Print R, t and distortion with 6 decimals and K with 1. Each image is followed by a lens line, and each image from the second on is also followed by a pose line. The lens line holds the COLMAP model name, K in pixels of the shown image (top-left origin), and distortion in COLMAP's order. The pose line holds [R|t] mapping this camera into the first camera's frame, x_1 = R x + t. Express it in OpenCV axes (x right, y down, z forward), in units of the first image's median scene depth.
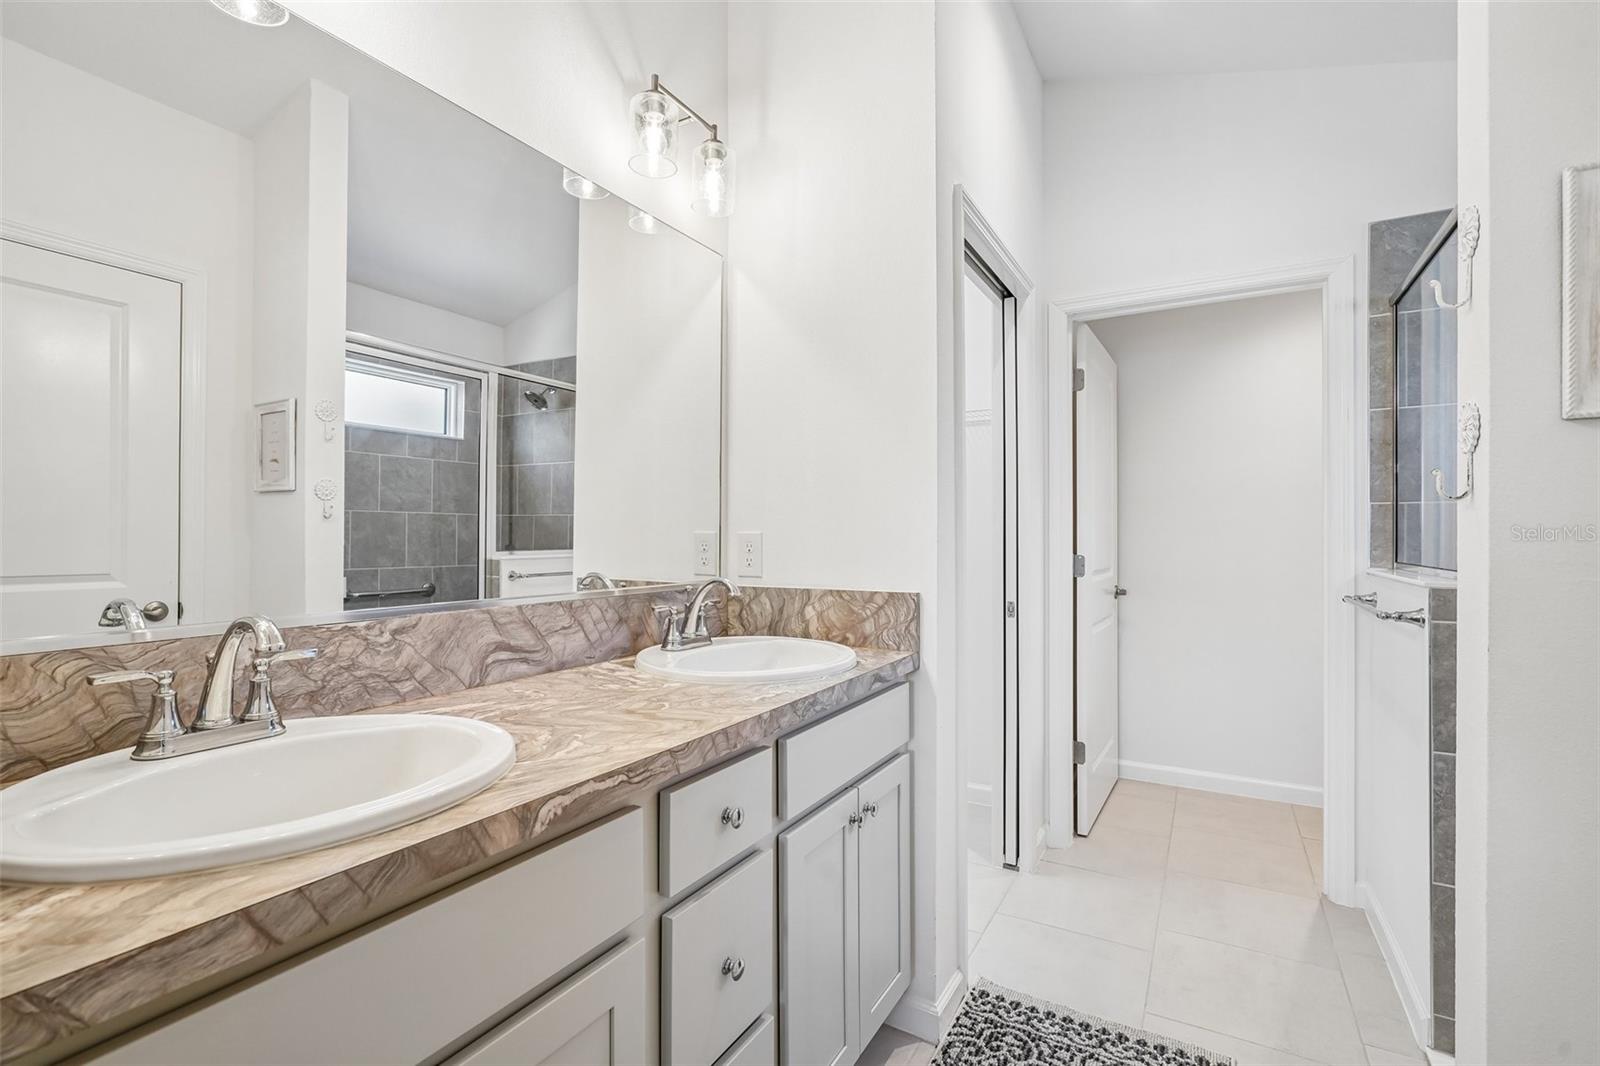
lens RADIAL K [[733.5, 0, 801.8], [0, 733.5, 535.7], [0, 0, 1]] dist [-0.002785, -0.000301]
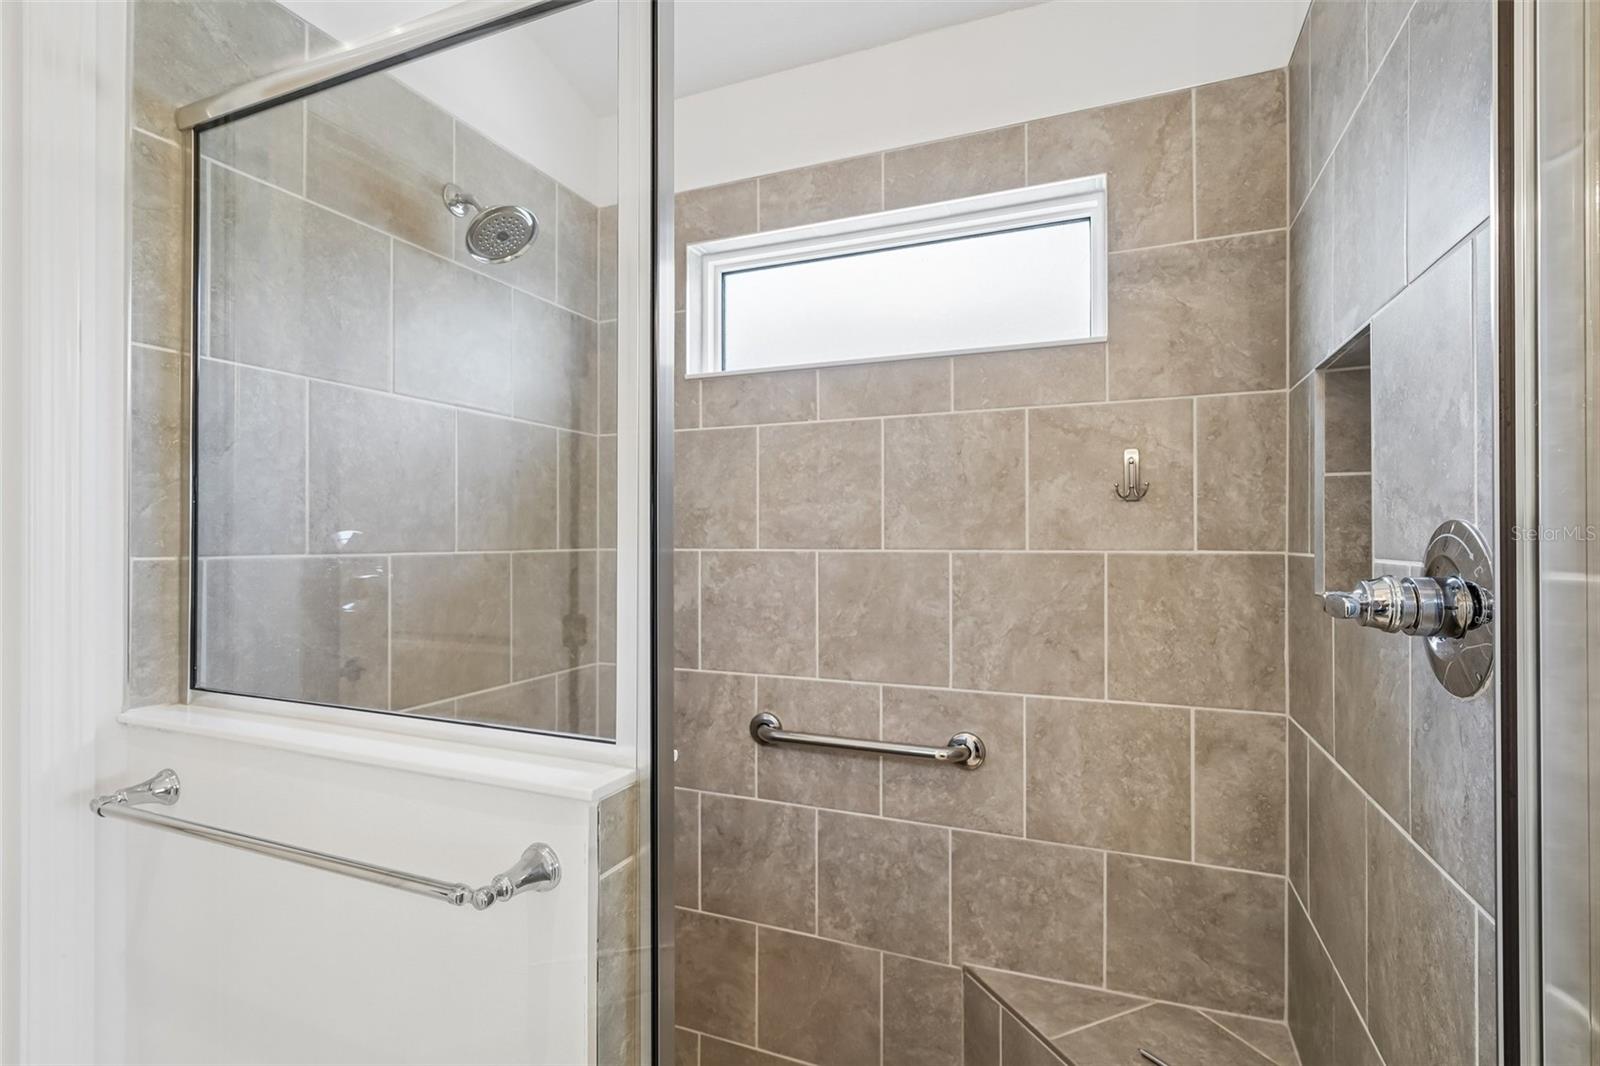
lens RADIAL K [[733.5, 0, 803.1], [0, 733.5, 535.7], [0, 0, 1]] dist [-0.002785, -0.000301]
pose [[-0.126116, 0.010179, 0.991963, 0.300543], [-0.008991, 0.999895, -0.011403, -0.056706], [-0.991975, -0.010357, -0.126012, 0.664227]]
